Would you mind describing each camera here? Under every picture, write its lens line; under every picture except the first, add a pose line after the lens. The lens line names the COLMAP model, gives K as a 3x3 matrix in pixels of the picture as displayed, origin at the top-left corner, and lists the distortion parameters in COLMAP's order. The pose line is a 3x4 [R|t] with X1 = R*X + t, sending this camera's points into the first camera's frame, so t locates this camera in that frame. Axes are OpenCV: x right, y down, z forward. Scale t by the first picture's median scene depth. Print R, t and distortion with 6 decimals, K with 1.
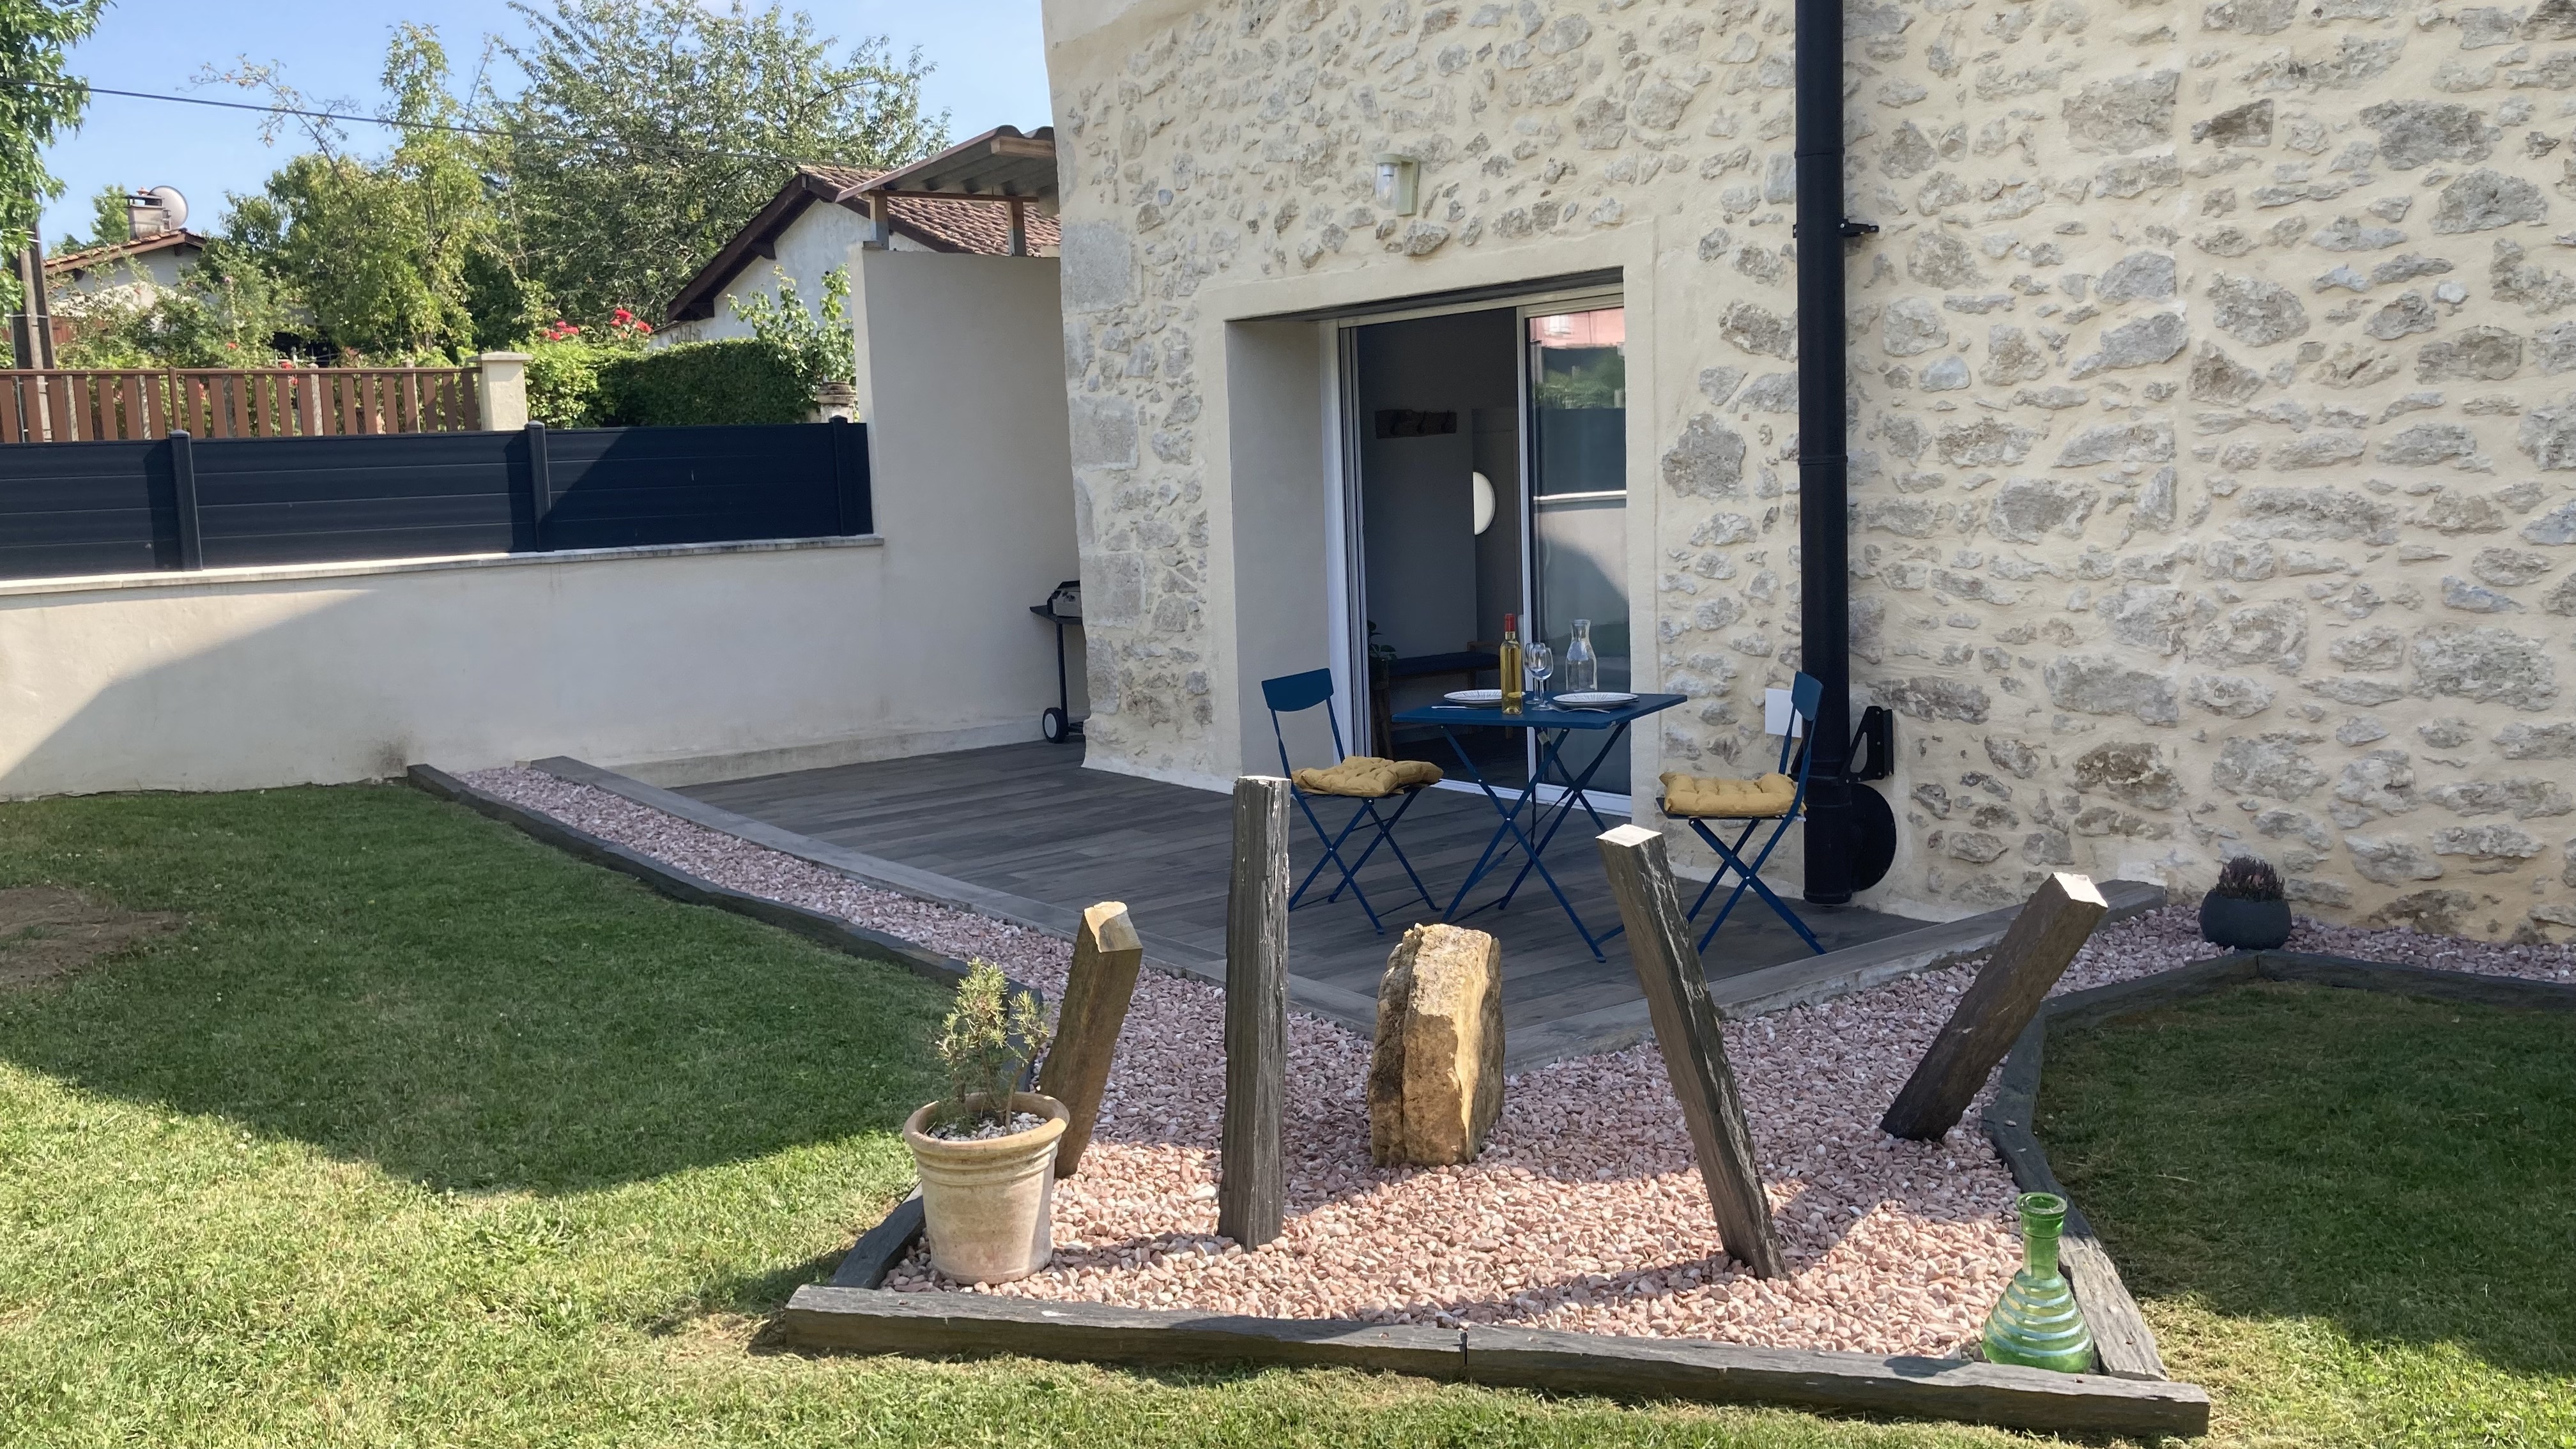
lens RADIAL K [[2145.5, 0, 1251.8], [0, 2145.5, 734.9], [0, 0, 1]] dist [0.025486, -0.021507]
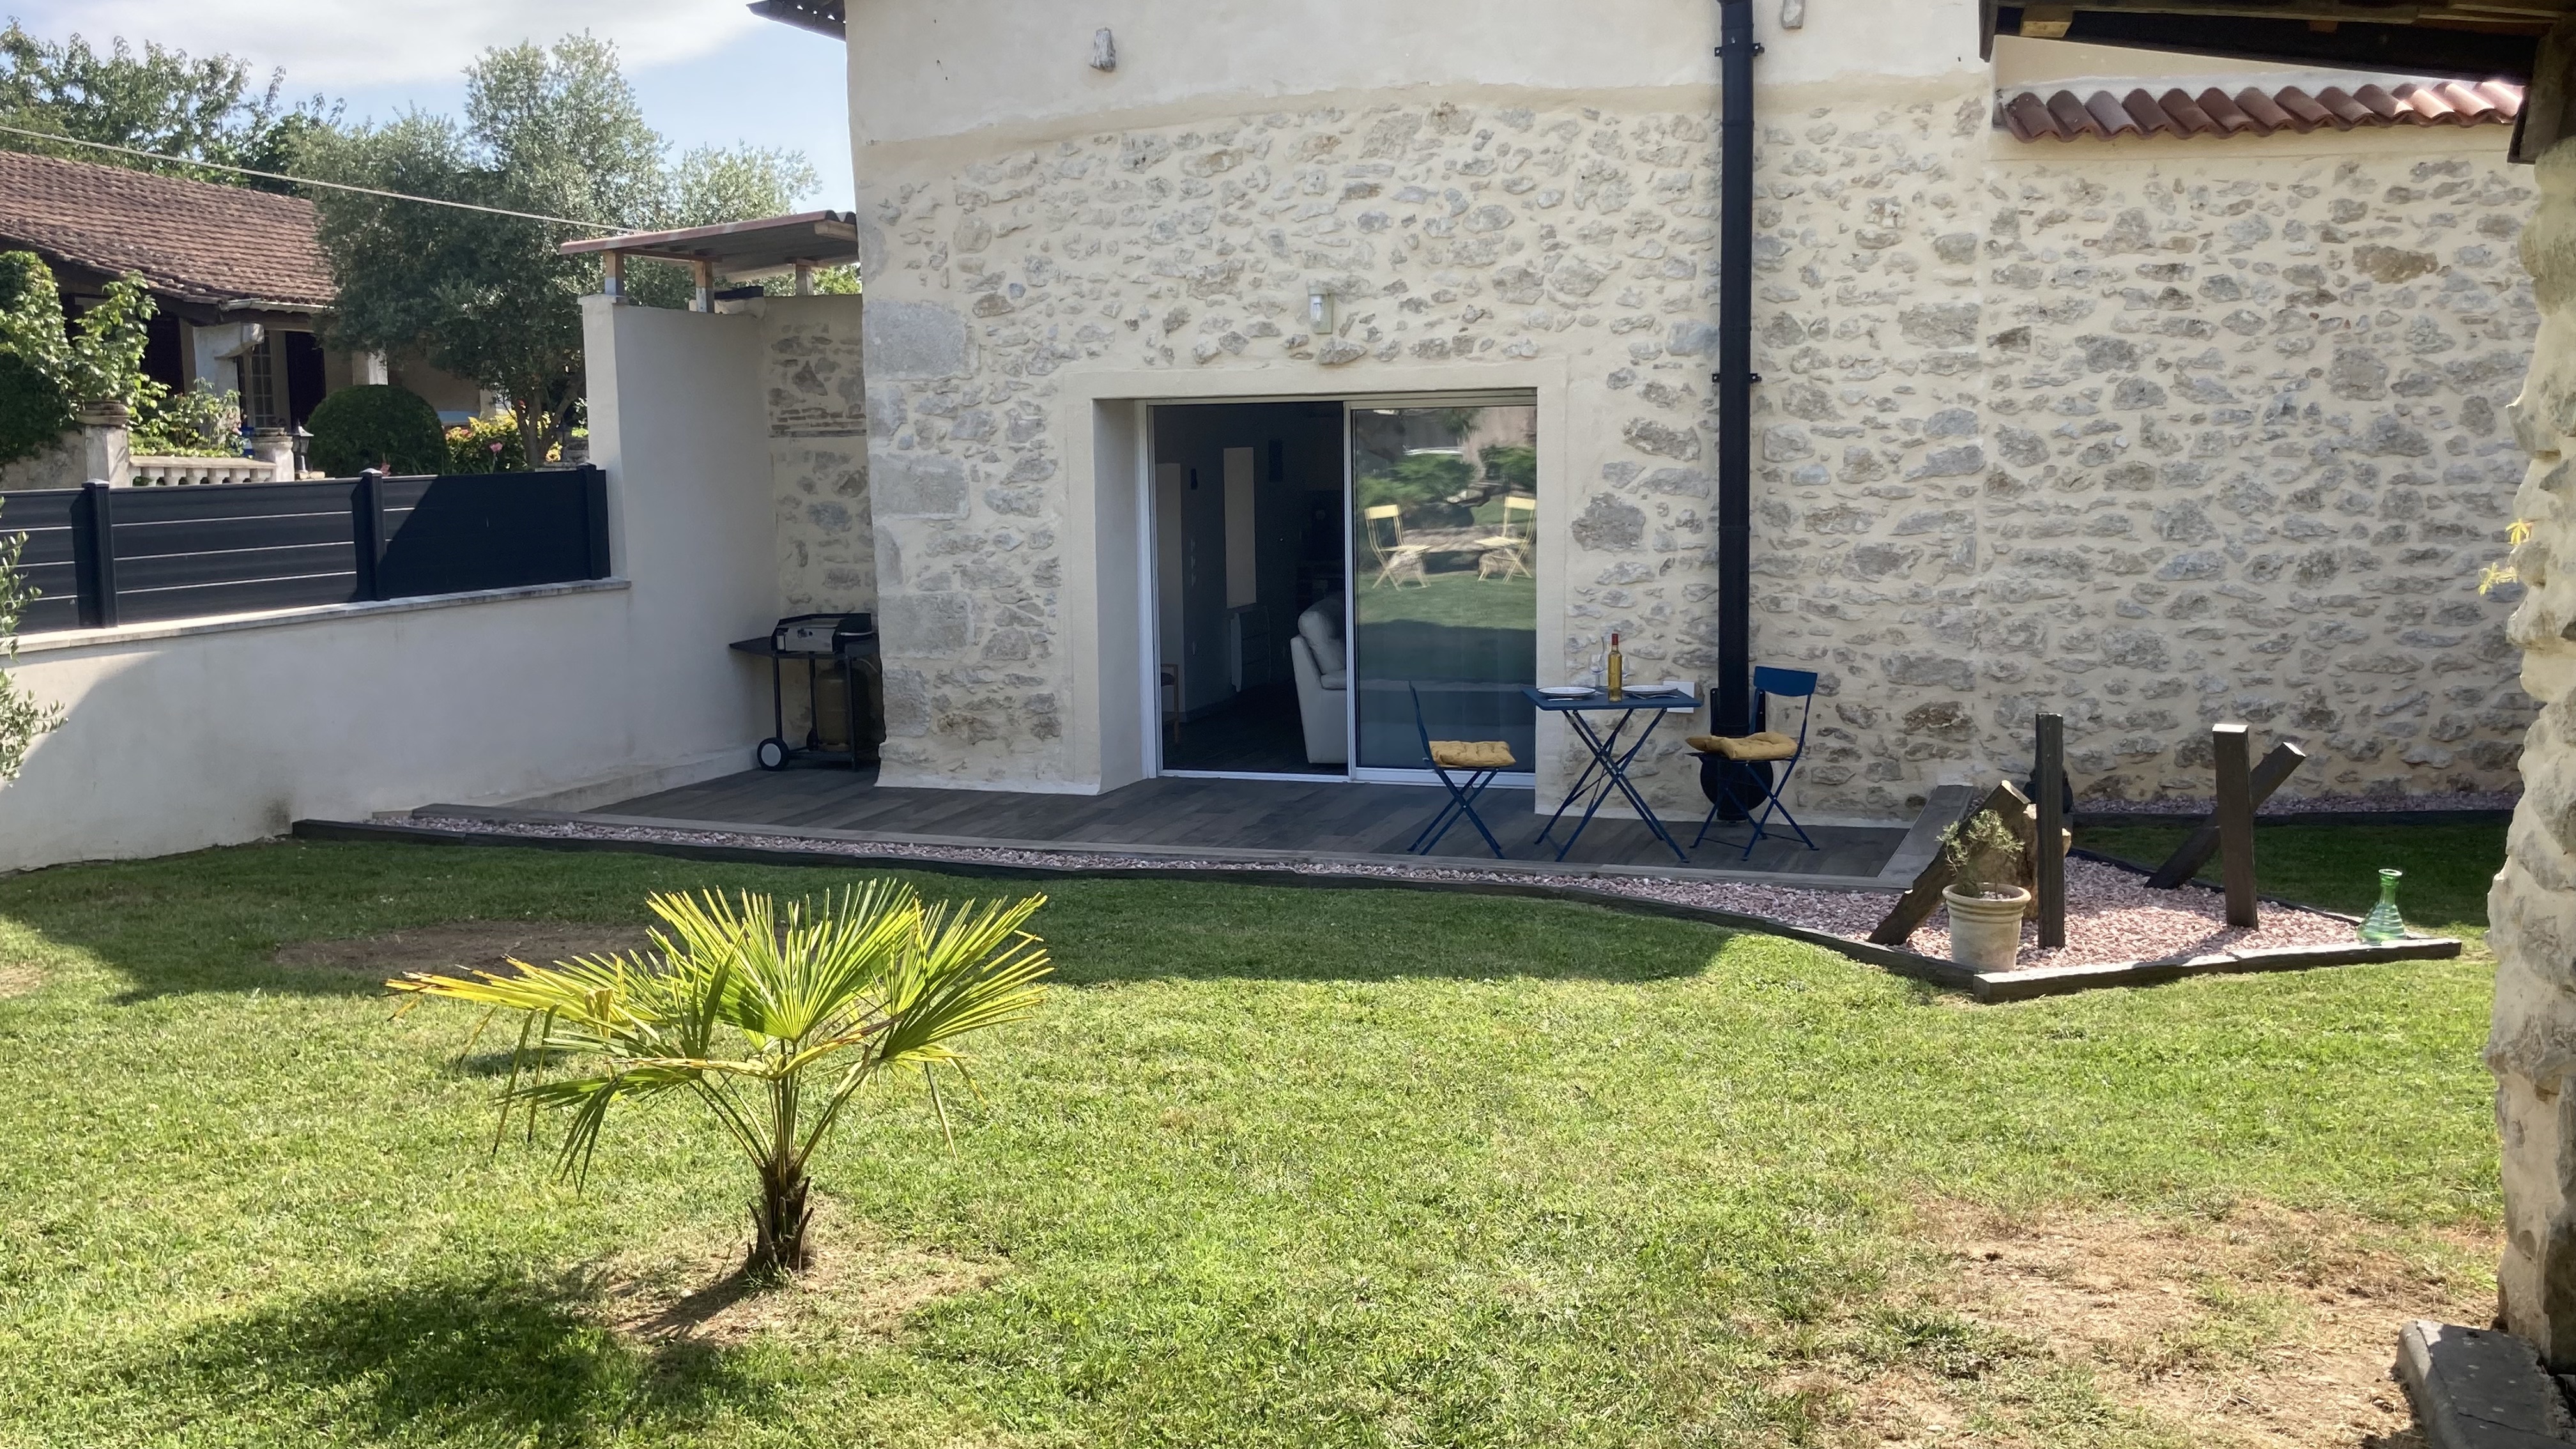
lens RADIAL K [[2328.5, 0, 1265.0], [0, 2328.5, 735.4], [0, 0, 1]] dist [0.073104, -0.166752]
pose [[0.832343, -0.048775, 0.552110, -0.942566], [0.056723, 0.998386, 0.002686, -0.004571], [-0.551350, 0.029082, 0.833767, -0.194084]]
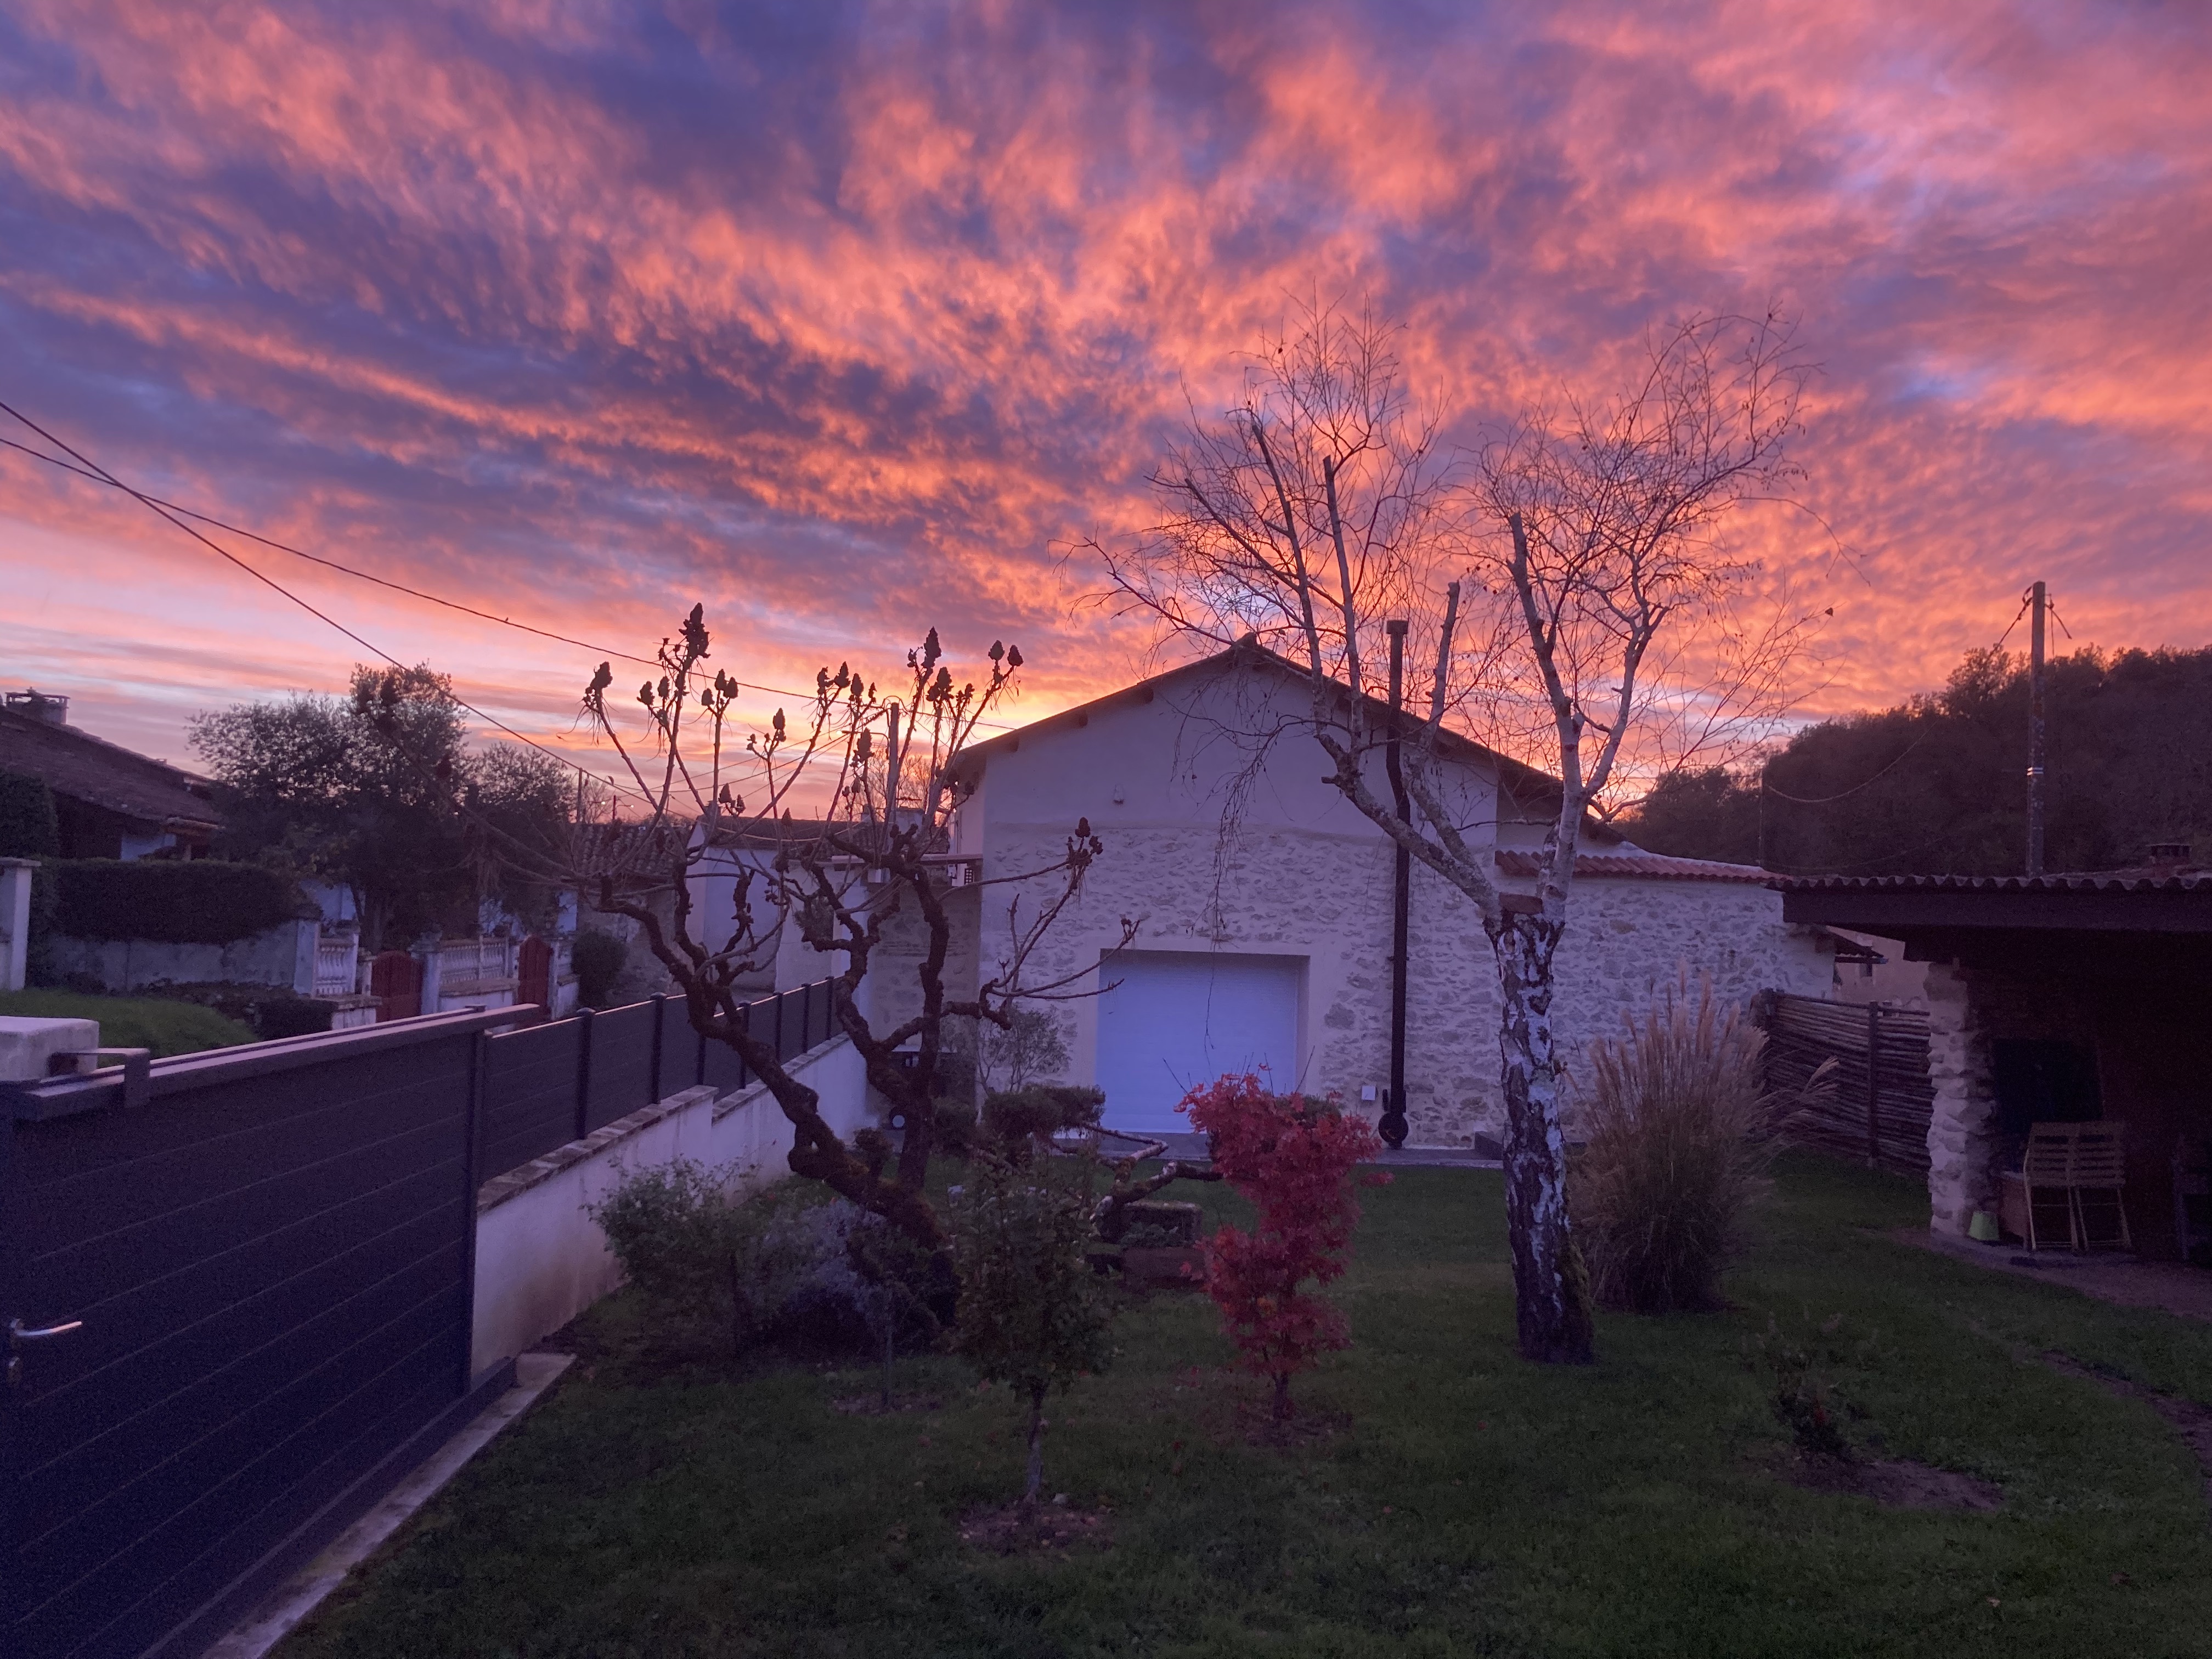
lens RADIAL K [[1810.8, 0, 1043.4], [0, 1810.8, 821.7], [0, 0, 1]] dist [0.030936, -0.043736]
pose [[0.529891, 0.094450, 0.842790, -2.677950], [0.050565, 0.988492, -0.142571, -0.056419], [-0.846557, 0.118163, 0.519017, -0.115994]]
